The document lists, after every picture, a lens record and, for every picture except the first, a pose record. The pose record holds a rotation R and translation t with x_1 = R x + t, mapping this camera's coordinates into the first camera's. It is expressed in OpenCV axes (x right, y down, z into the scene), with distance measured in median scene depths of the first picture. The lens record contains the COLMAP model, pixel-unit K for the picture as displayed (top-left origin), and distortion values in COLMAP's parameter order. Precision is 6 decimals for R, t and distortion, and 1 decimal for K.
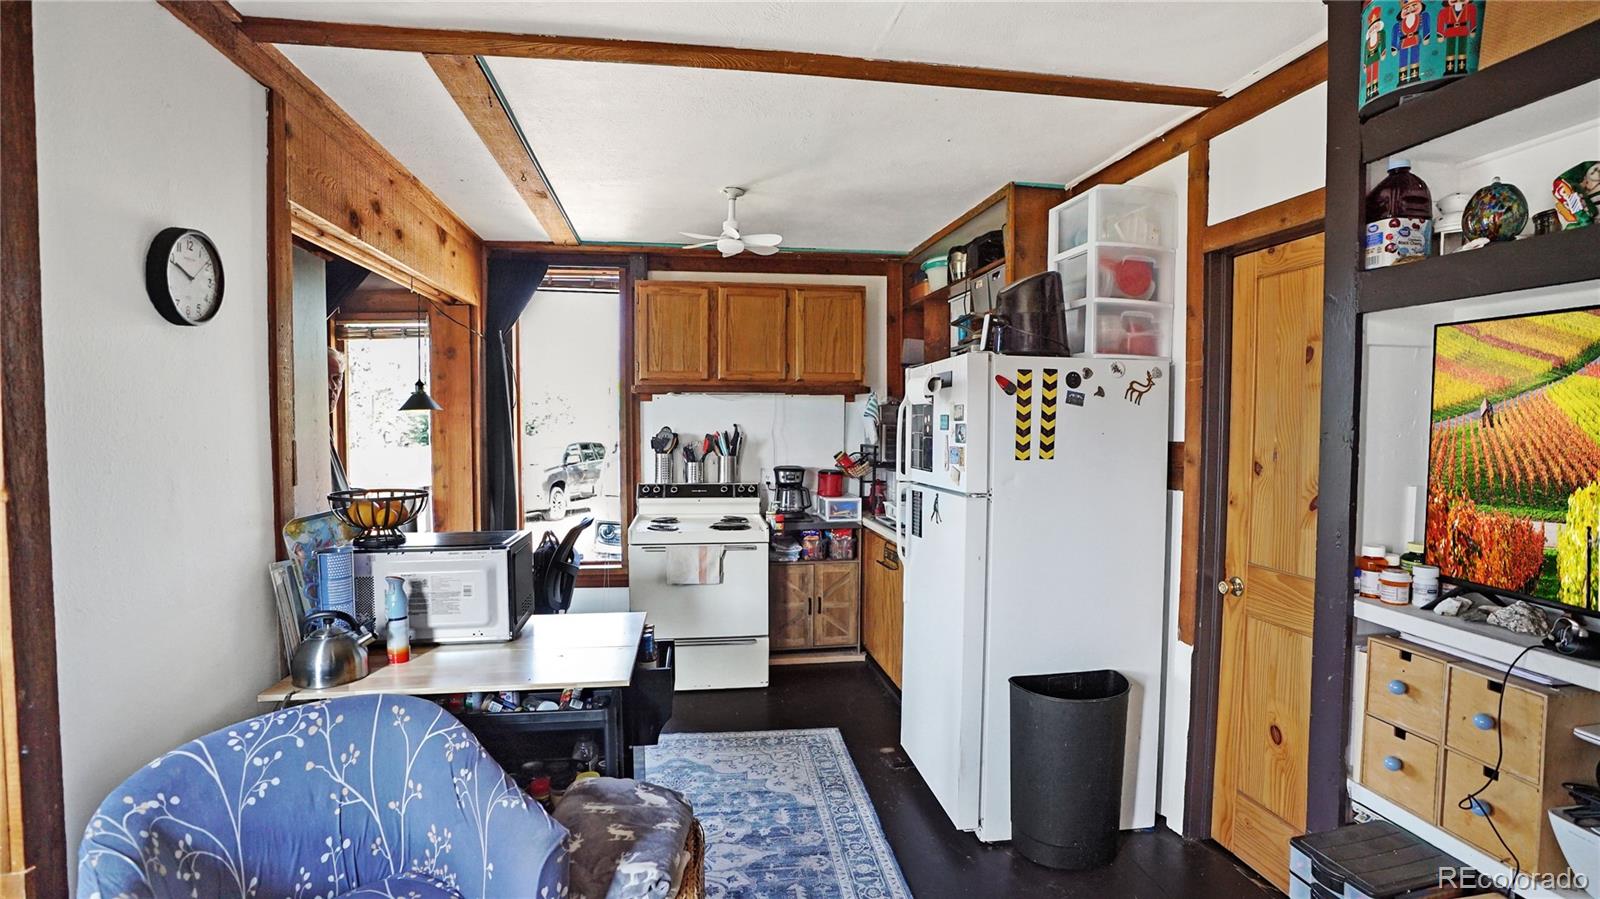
lens RADIAL K [[793.0, 0, 800.0], [0, 793.0, 449.5], [0, 0, 1]] dist [-0.003249, 0.024515]
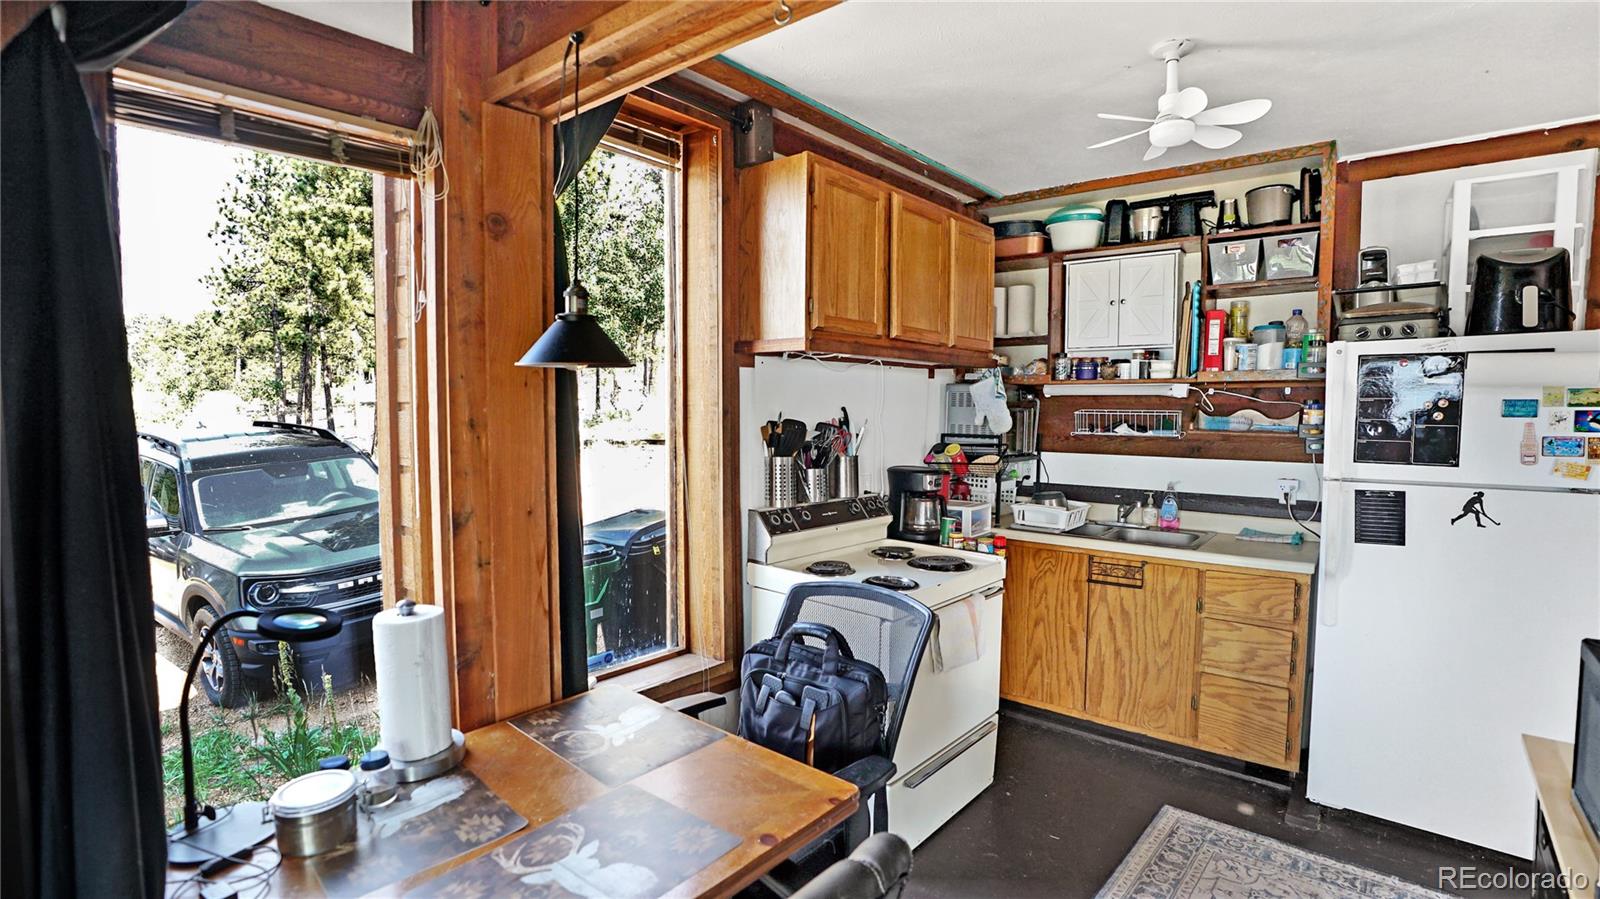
lens RADIAL K [[793.0, 0, 800.0], [0, 793.0, 449.5], [0, 0, 1]] dist [-0.003249, 0.024515]
pose [[0.688865, -0.037681, 0.723909, -0.625582], [0.017938, 0.999228, 0.034941, -0.021566], [-0.724667, -0.011084, 0.689010, 0.618028]]
